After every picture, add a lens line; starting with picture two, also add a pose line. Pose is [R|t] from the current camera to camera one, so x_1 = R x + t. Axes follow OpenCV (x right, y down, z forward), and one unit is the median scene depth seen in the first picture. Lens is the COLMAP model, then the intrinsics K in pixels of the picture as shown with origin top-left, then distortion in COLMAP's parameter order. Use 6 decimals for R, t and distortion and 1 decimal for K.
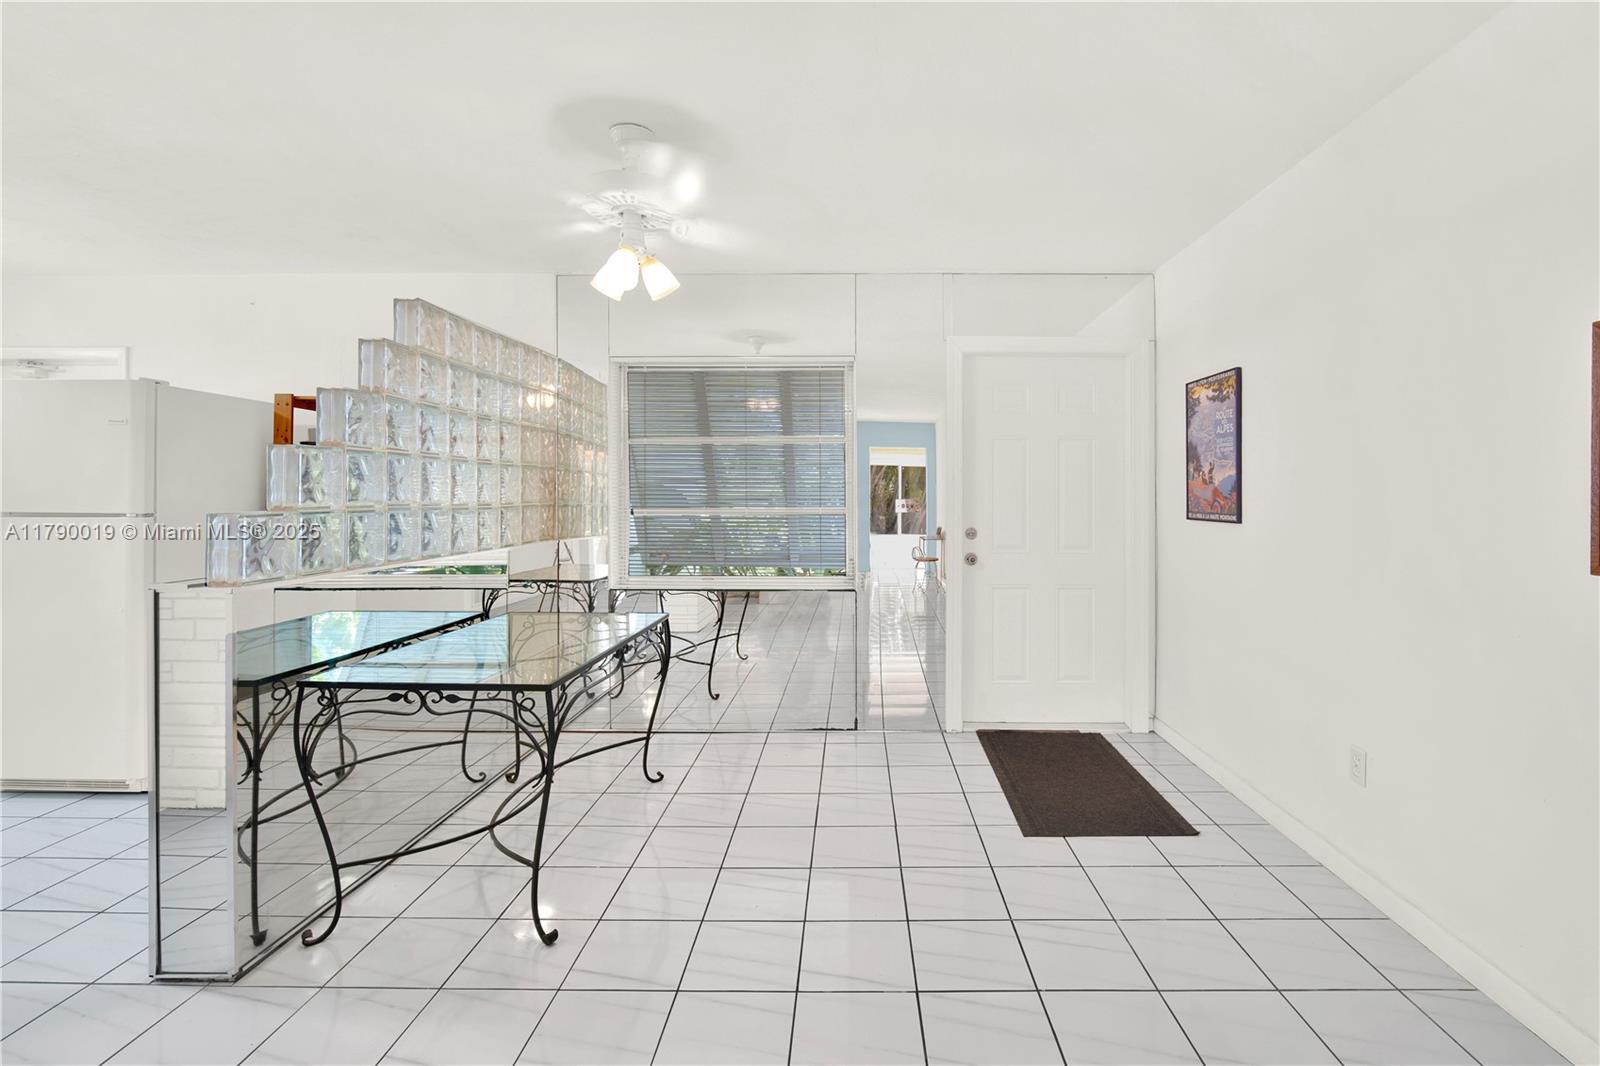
lens RADIAL K [[727.1, 0, 804.2], [0, 727.1, 503.5], [0, 0, 1]] dist [0.000829, 0.000982]
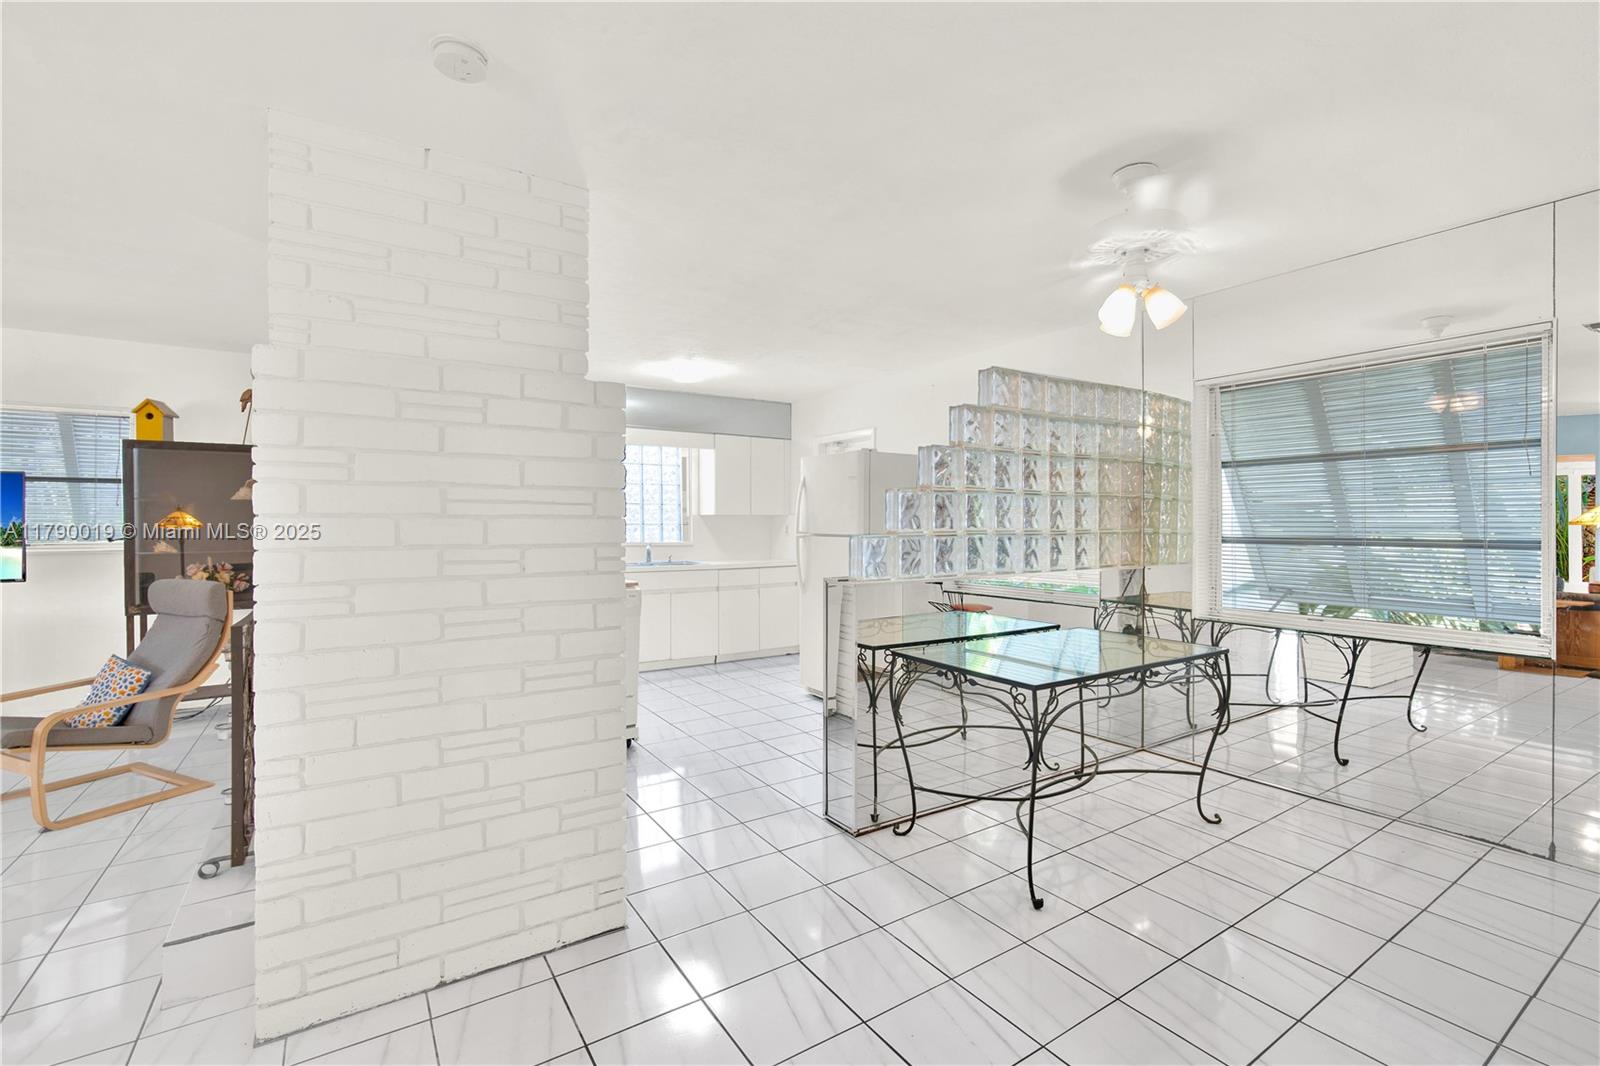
lens RADIAL K [[700.0, 0, 800.0], [0, 700.0, 533.0], [0, 0, 1]] dist [0.001343, 0.000934]
pose [[0.572158, 0.010261, -0.820079, 0.288937], [-0.006907, 0.999947, 0.007692, -0.001687], [0.820114, 0.001263, 0.572199, 0.037180]]
